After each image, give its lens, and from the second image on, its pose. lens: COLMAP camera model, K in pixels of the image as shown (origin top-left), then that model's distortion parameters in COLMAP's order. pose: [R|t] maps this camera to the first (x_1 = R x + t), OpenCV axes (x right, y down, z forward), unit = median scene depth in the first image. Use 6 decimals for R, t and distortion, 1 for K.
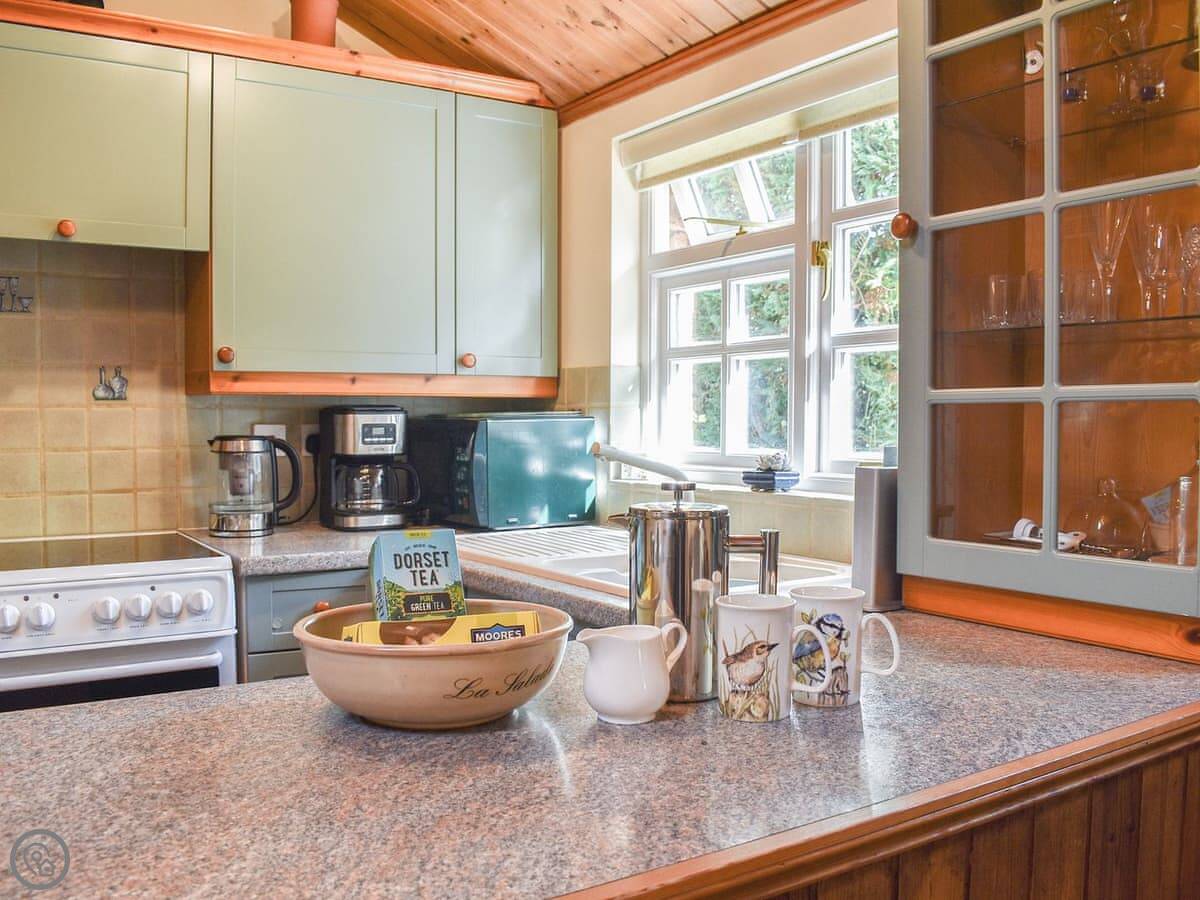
lens RADIAL K [[1093.4, 0, 621.4], [0, 1093.4, 454.5], [0, 0, 1]] dist [-0.101508, 0.005167]
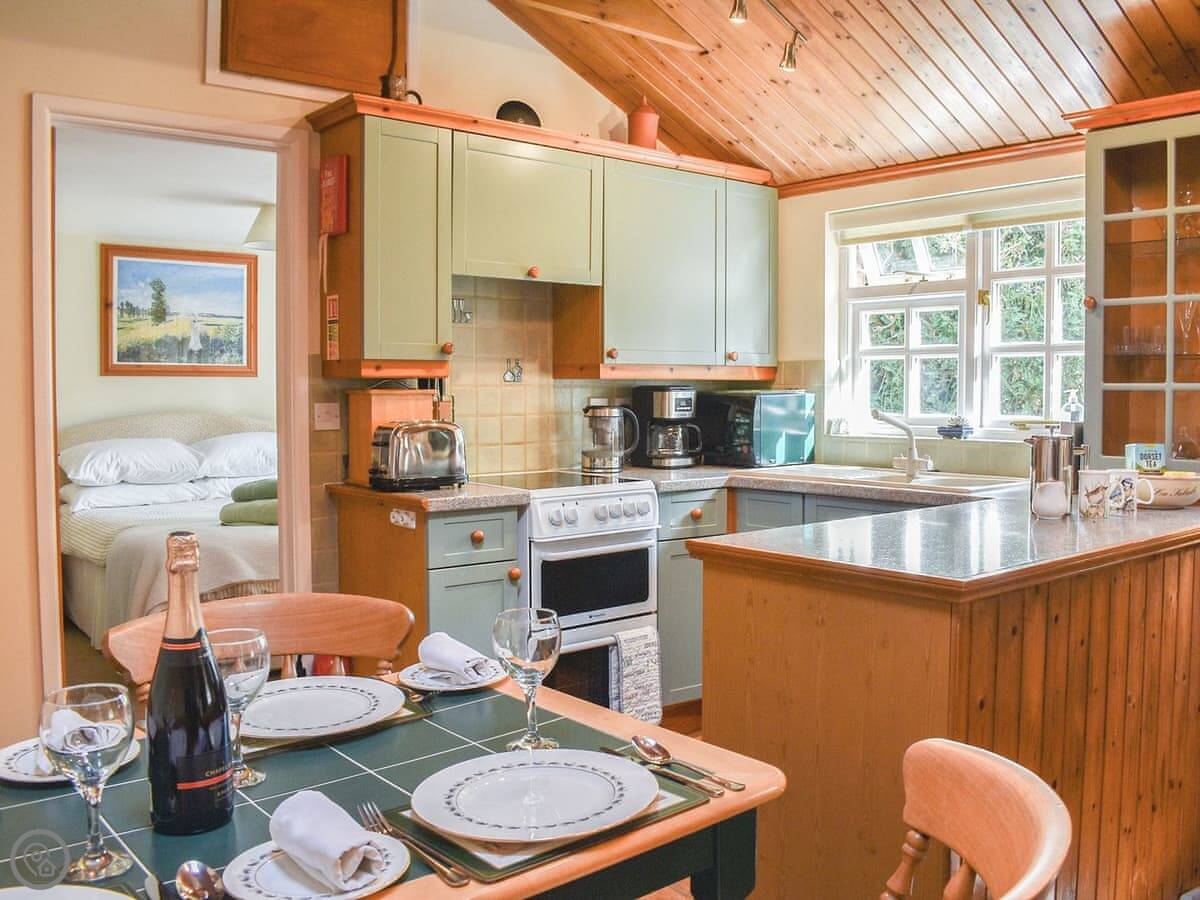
lens RADIAL K [[1087.1, 0, 672.0], [0, 1087.1, 426.5], [0, 0, 1]] dist [-0.098582, 0.002760]
pose [[0.989503, -0.004532, 0.144443, -0.474175], [0.004270, 0.999989, 0.002125, 0.008431], [-0.144451, -0.001486, 0.989511, -0.514924]]
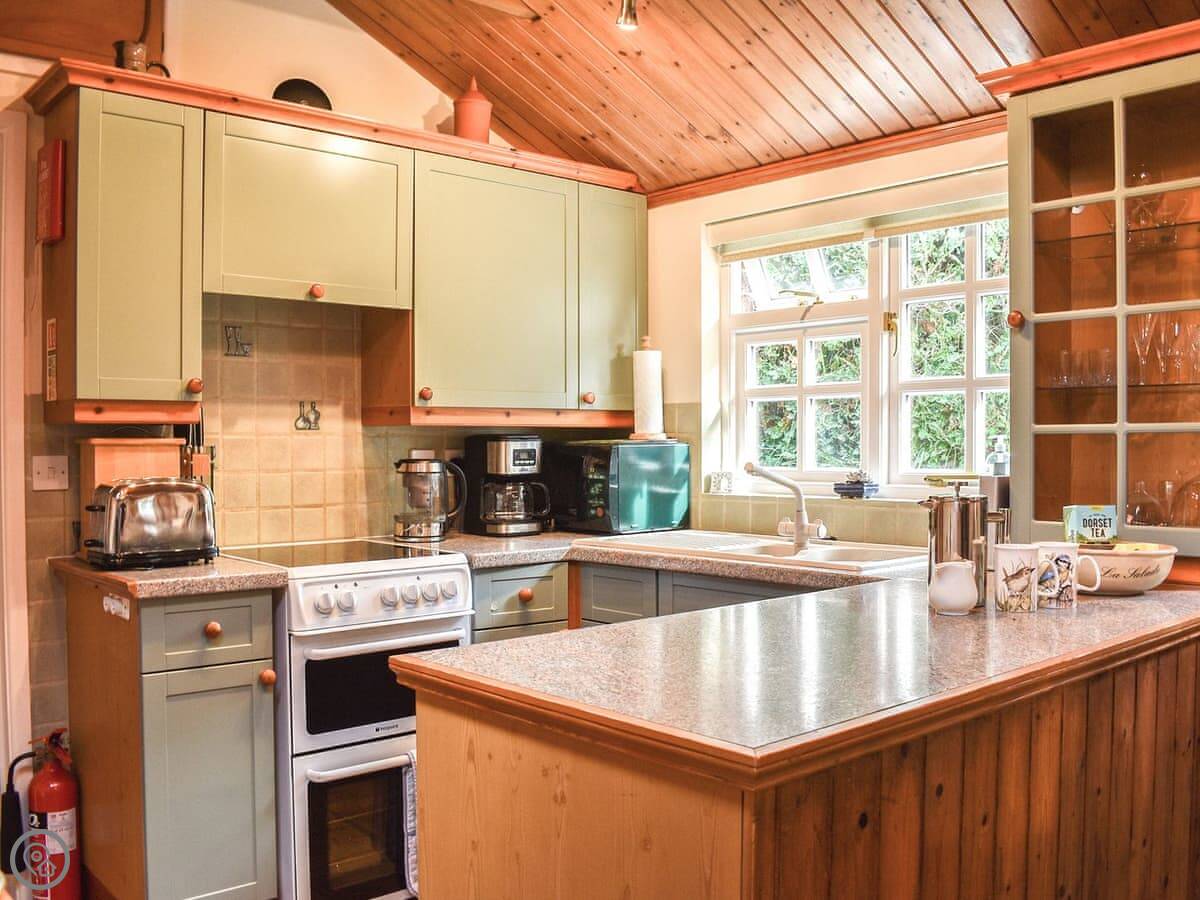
lens RADIAL K [[1116.0, 0, 625.6], [0, 1116.0, 455.1], [0, 0, 1]] dist [-0.101449, 0.006561]
pose [[0.988634, -0.004878, 0.150266, -0.310140], [0.008305, 0.999719, -0.022186, 0.007828], [-0.150115, 0.023182, 0.988397, -0.274601]]
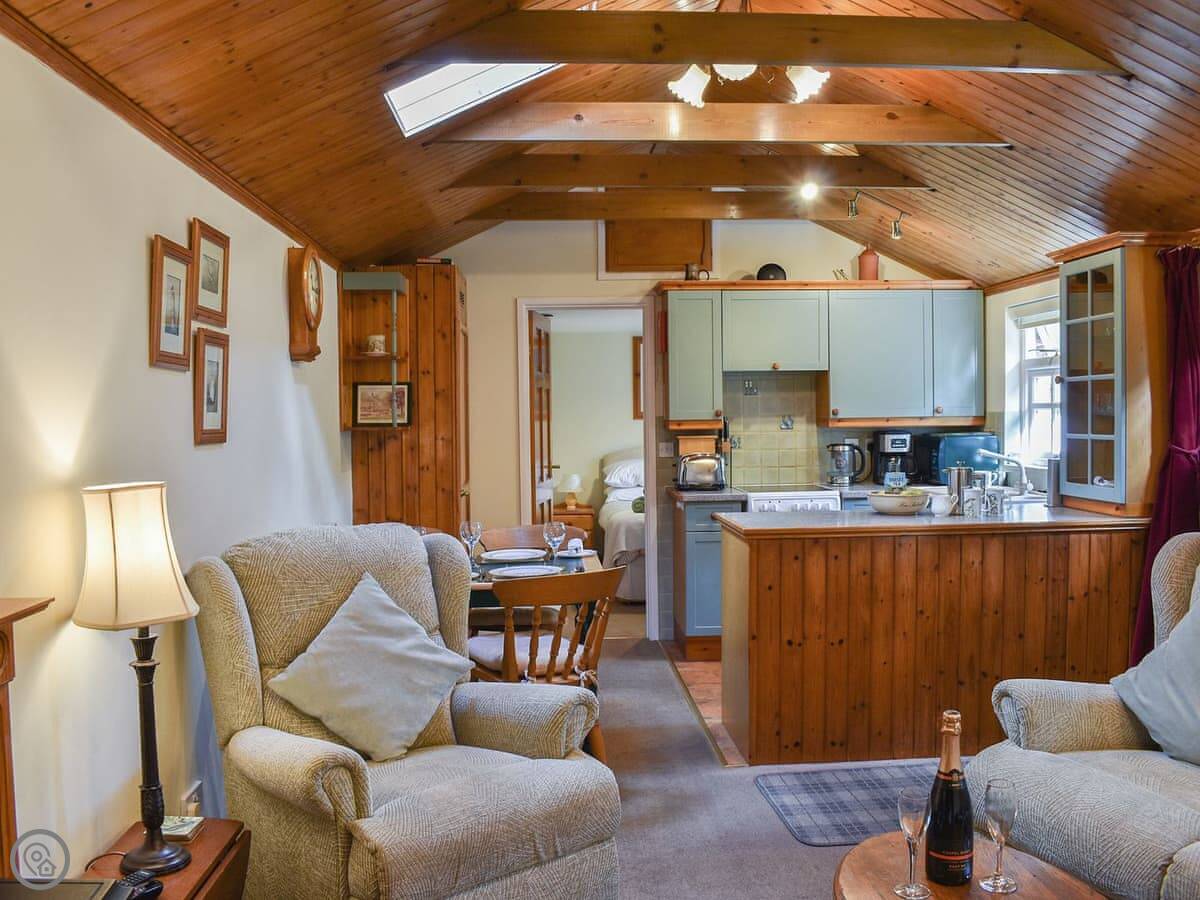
lens RADIAL K [[1081.2, 0, 600.0], [0, 1081.2, 450.0], [0, 0, 1]] dist [-0.100372, 0.017988]
pose [[0.864810, 0.005960, -0.502063, 0.382269], [-0.003628, 0.999978, 0.005622, -0.015533], [0.502085, -0.003041, 0.864813, -1.322528]]
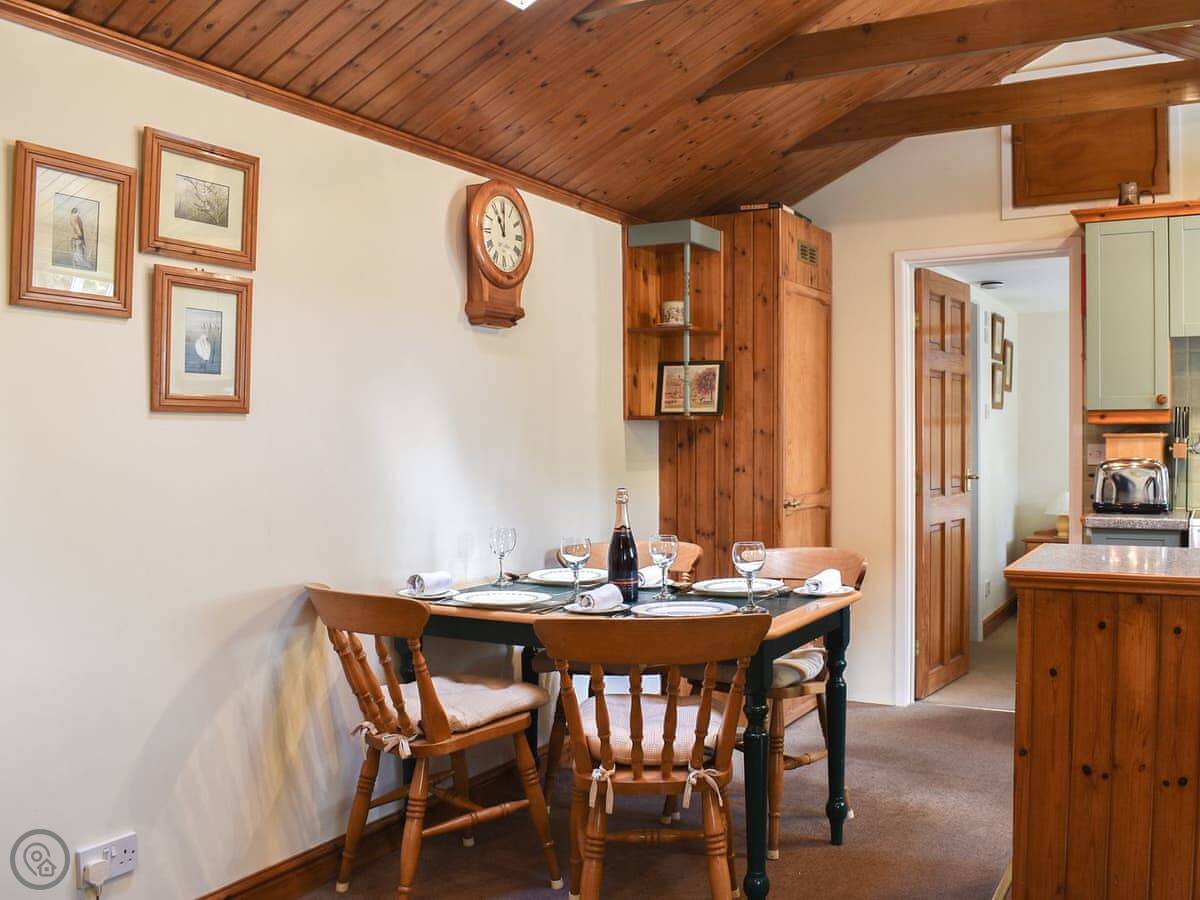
lens RADIAL K [[1116.0, 0, 625.6], [0, 1116.0, 455.1], [0, 0, 1]] dist [-0.101449, 0.006561]
pose [[0.470845, 0.011249, -0.882144, 0.459363], [-0.023728, 0.999718, 0.000083, 0.015649], [0.881897, 0.020892, 0.470979, -0.618906]]
